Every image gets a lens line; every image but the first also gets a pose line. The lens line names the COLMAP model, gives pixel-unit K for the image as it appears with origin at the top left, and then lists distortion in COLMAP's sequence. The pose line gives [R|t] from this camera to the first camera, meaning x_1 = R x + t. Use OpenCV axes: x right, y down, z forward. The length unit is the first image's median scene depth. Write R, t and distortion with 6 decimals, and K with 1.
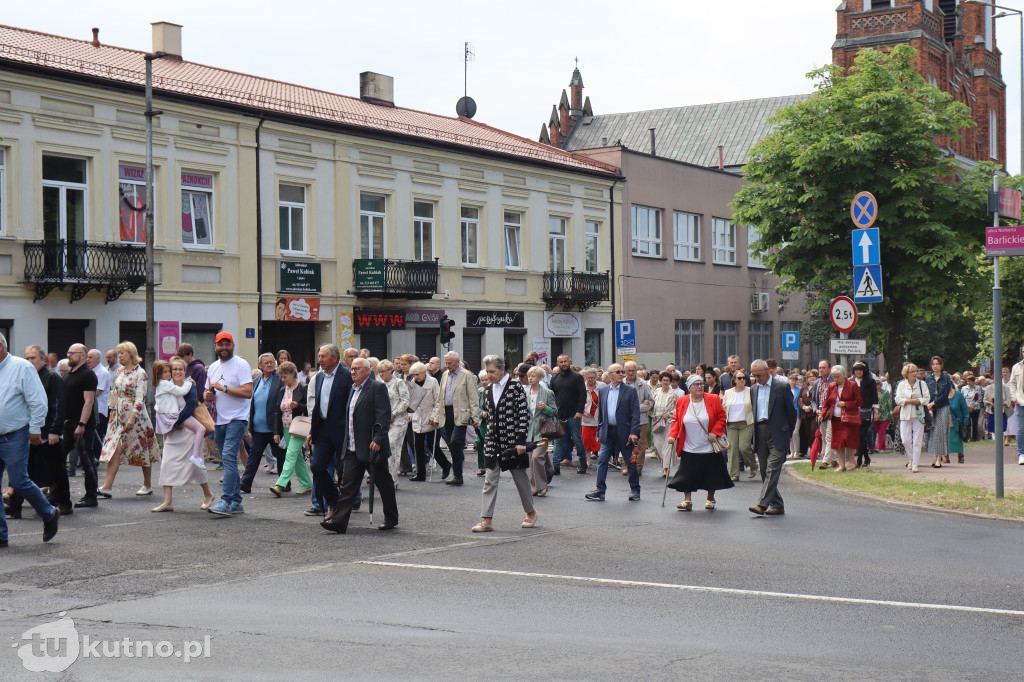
lens RADIAL K [[1485.3, 0, 517.2], [0, 1485.3, 344.3], [0, 0, 1]] dist [-0.010269, 0.099105]
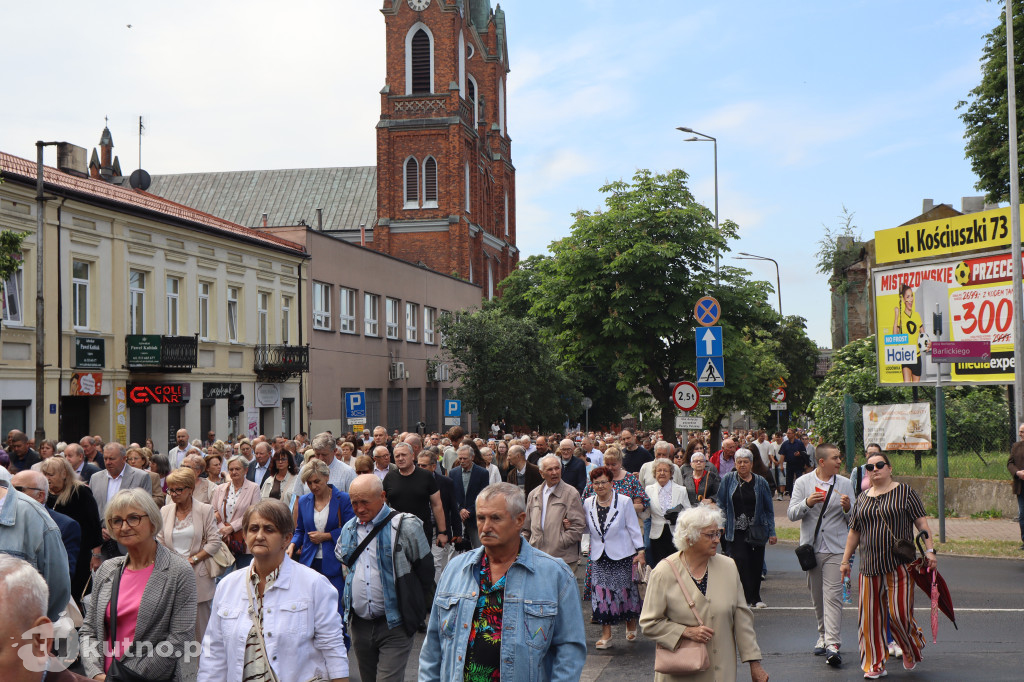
lens RADIAL K [[1479.8, 0, 511.7], [0, 1479.8, 348.6], [0, 0, 1]] dist [-0.004258, 0.080030]
pose [[0.930559, 0.009692, 0.366013, -0.236344], [0.003011, 0.999413, -0.034120, -0.012068], [-0.366129, 0.032853, 0.929984, -0.046752]]
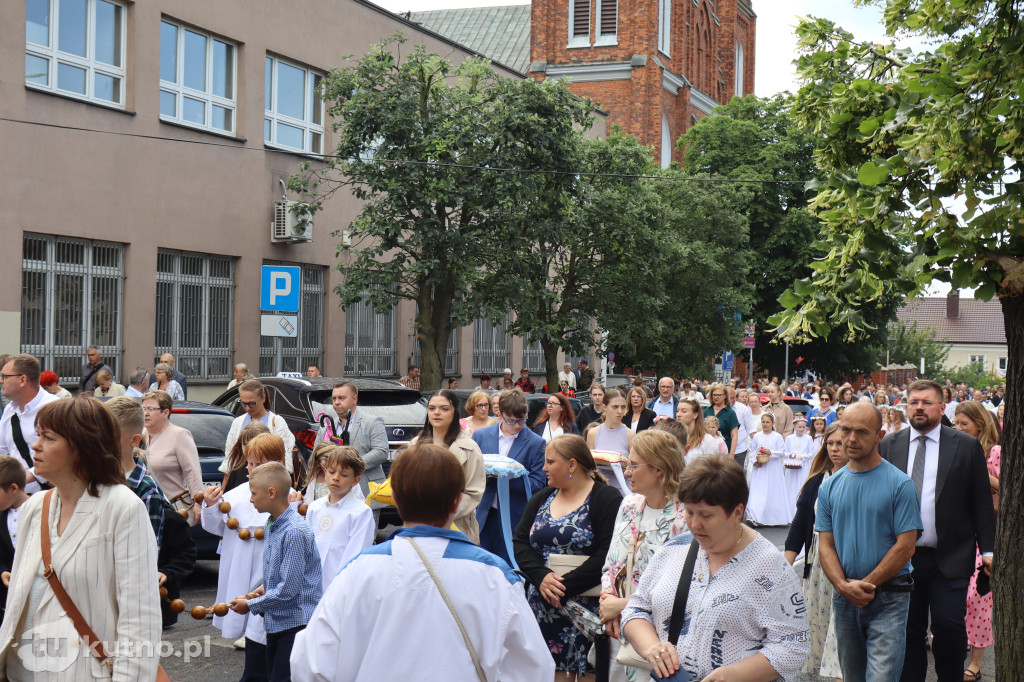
lens RADIAL K [[1477.5, 0, 509.5], [0, 1477.5, 345.0], [0, 0, 1]] dist [0.001926, 0.050975]
pose [[0.985292, 0.031245, 0.167998, 0.239635], [-0.031682, 0.999498, -0.000080, 0.014333], [-0.167916, -0.005244, 0.985787, 0.804612]]
